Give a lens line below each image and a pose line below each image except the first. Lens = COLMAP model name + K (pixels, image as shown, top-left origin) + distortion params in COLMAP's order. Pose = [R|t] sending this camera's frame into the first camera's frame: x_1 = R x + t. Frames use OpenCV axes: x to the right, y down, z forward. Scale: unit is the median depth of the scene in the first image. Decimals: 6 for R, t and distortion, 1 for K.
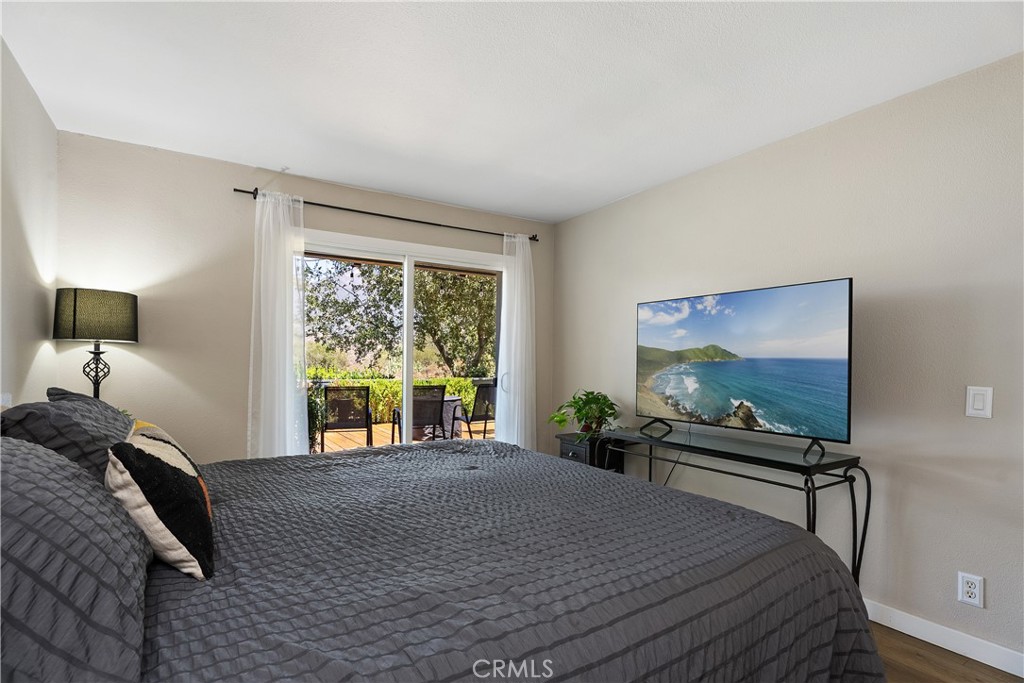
lens RADIAL K [[513.2, 0, 517.9], [0, 513.2, 352.3], [0, 0, 1]] dist [-0.003111, 0.002651]
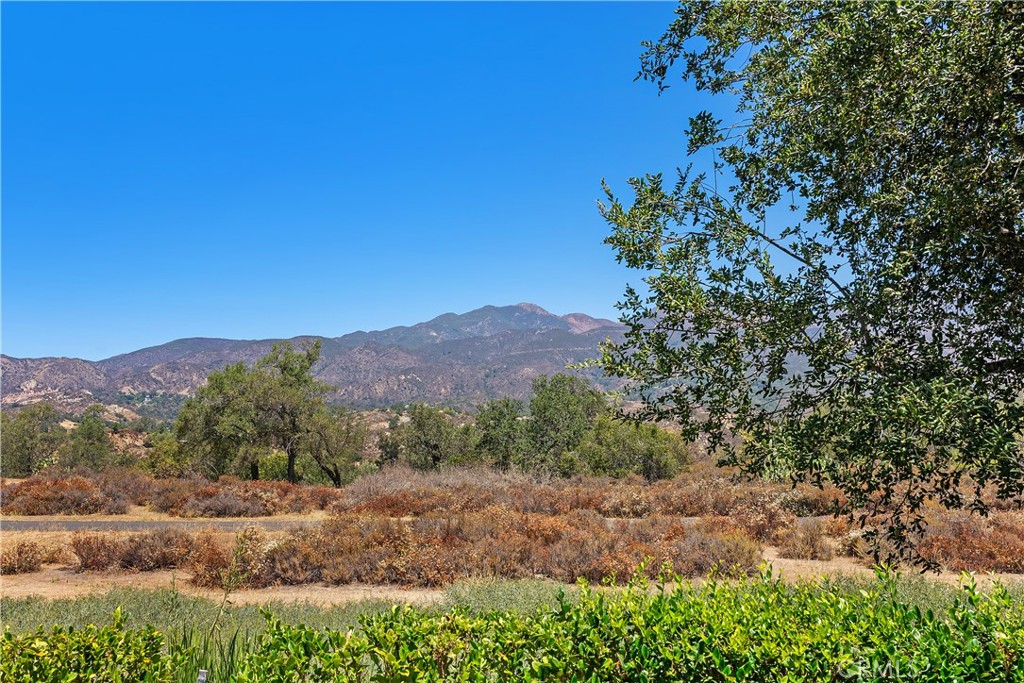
lens RADIAL K [[859.8, 0, 516.2], [0, 859.8, 344.3], [0, 0, 1]] dist [0.000419, -0.022668]
pose [[0.876104, -0.046615, -0.479863, -0.244282], [-0.004671, 0.994447, -0.105131, -0.021741], [0.482099, 0.094347, 0.871022, 0.532232]]
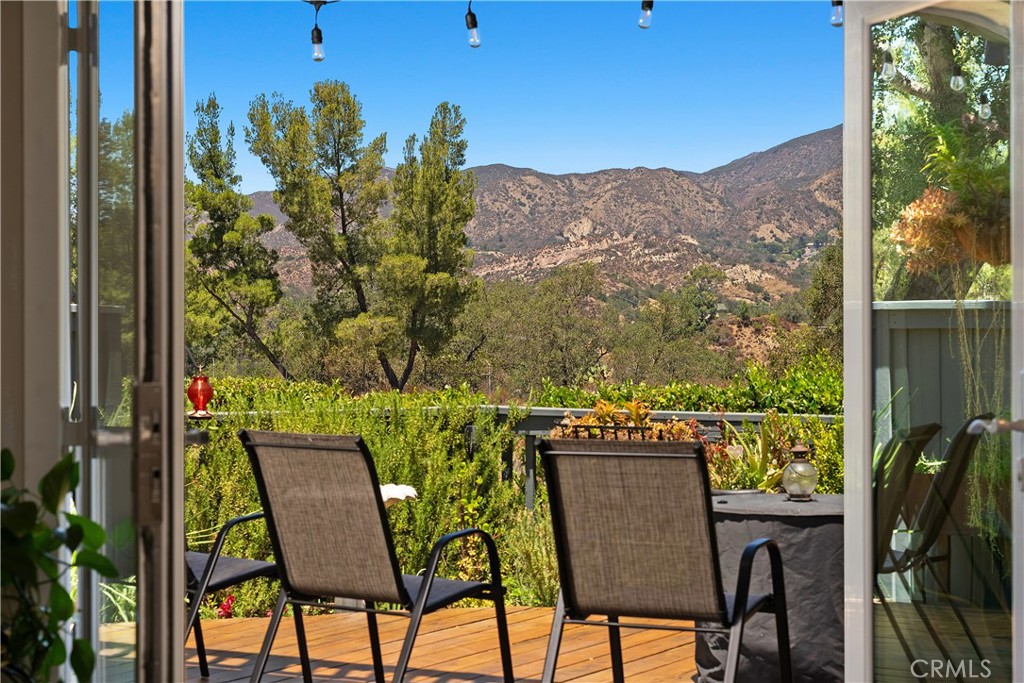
lens RADIAL K [[2032.9, 0, 446.1], [0, 2032.9, 334.9], [0, 0, 1]] dist [0.051932, 0.000000]
pose [[0.467021, -0.000272, -0.884246, 0.327411], [0.006901, 0.999971, 0.003338, 0.008265], [0.884219, -0.007661, 0.467009, 0.275435]]
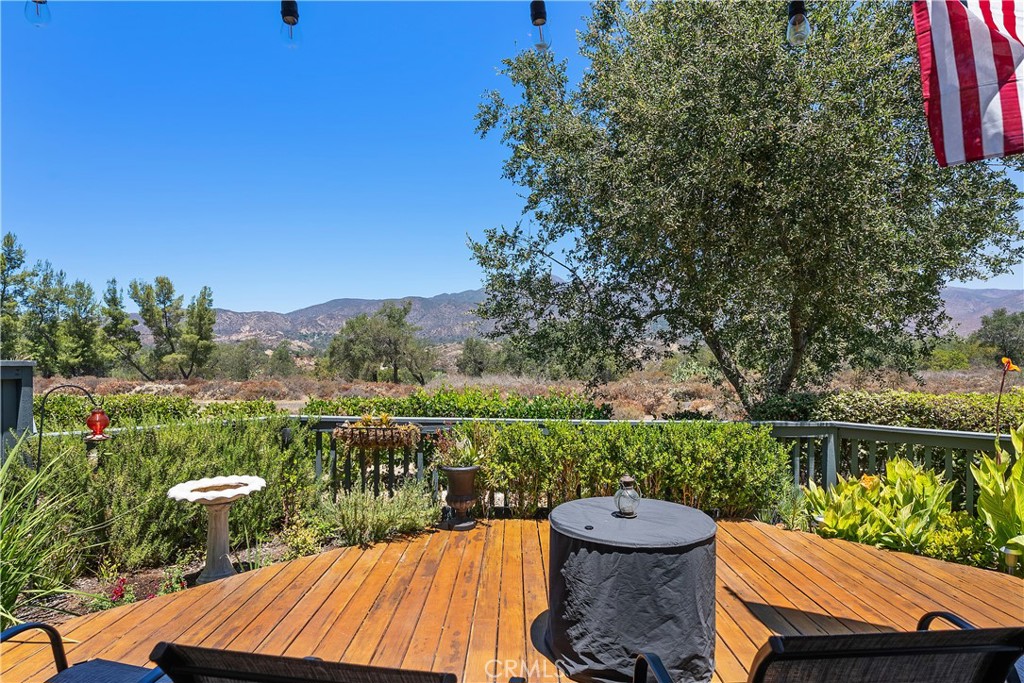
lens RADIAL K [[541.7, 0, 508.2], [0, 541.7, 354.6], [0, 0, 1]] dist [-0.006811, 0.001275]
pose [[0.843359, -0.001408, -0.537348, -0.027556], [-0.002329, 0.999978, -0.006276, -0.002942], [0.537345, 0.006545, 0.843337, 0.415479]]
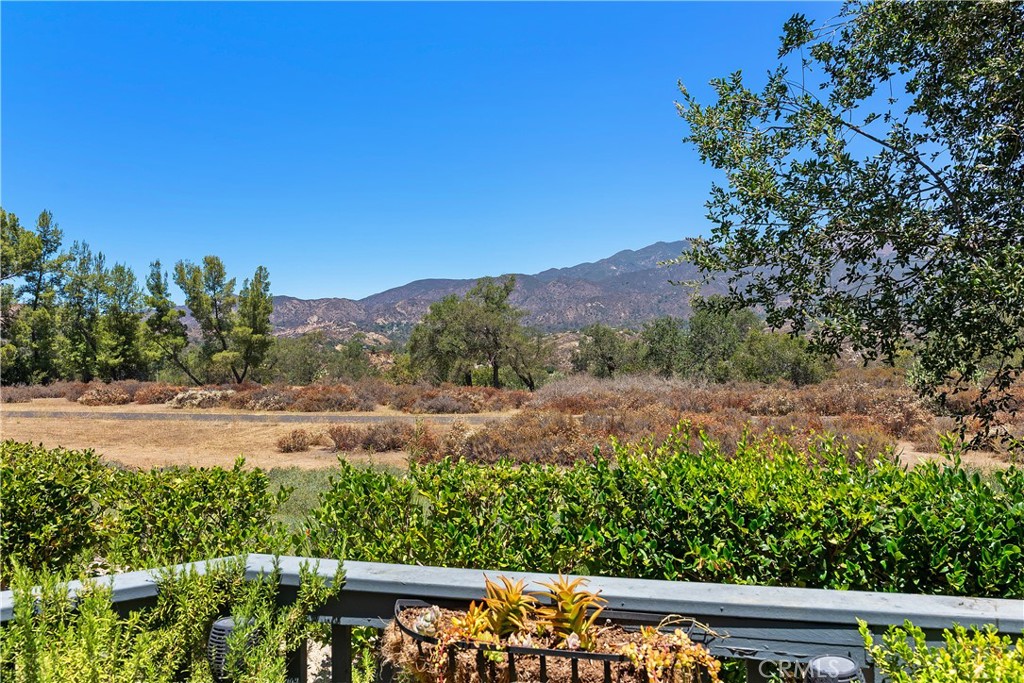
lens RADIAL K [[705.6, 0, 507.8], [0, 705.6, 348.0], [0, 0, 1]] dist [-0.007275, -0.017598]
pose [[0.731461, -0.011589, -0.681784, -0.222081], [0.010095, 0.999930, -0.006167, -0.005968], [0.681808, -0.002372, 0.731527, 0.584952]]
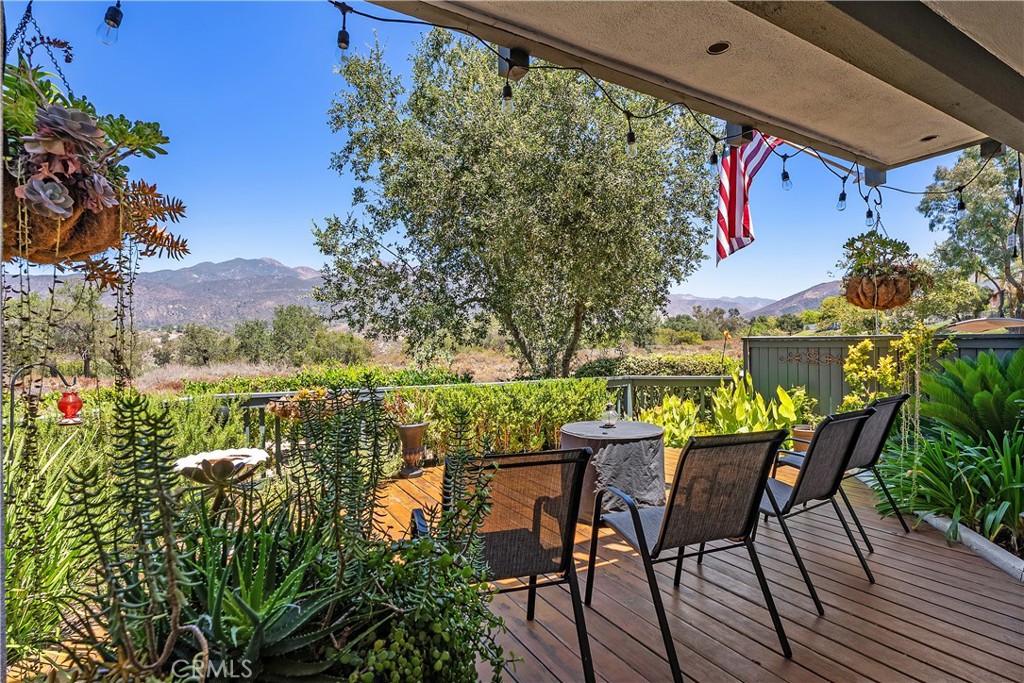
lens RADIAL K [[513.2, 0, 511.6], [0, 513.2, 345.7], [0, 0, 1]] dist [-0.003111, 0.002651]
pose [[0.998691, -0.013387, -0.049362, -0.137810], [0.013724, 0.999885, 0.006497, 0.004355], [0.049269, -0.007166, 0.998760, 0.307125]]
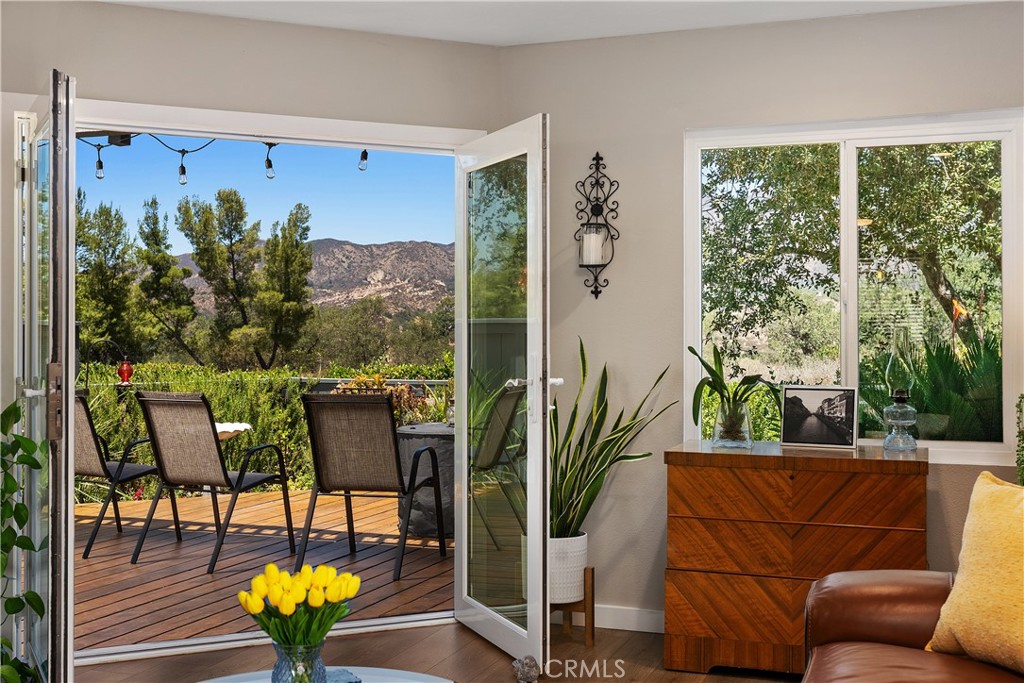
lens RADIAL K [[1176.6, 0, 497.2], [0, 1176.6, 304.1], [0, 0, 1]] dist [-0.003179, 0.000000]
pose [[0.607936, -0.025171, -0.793587, 0.363717], [0.010249, 0.999663, -0.023856, 0.008707], [0.793920, 0.006370, 0.607989, 0.276568]]
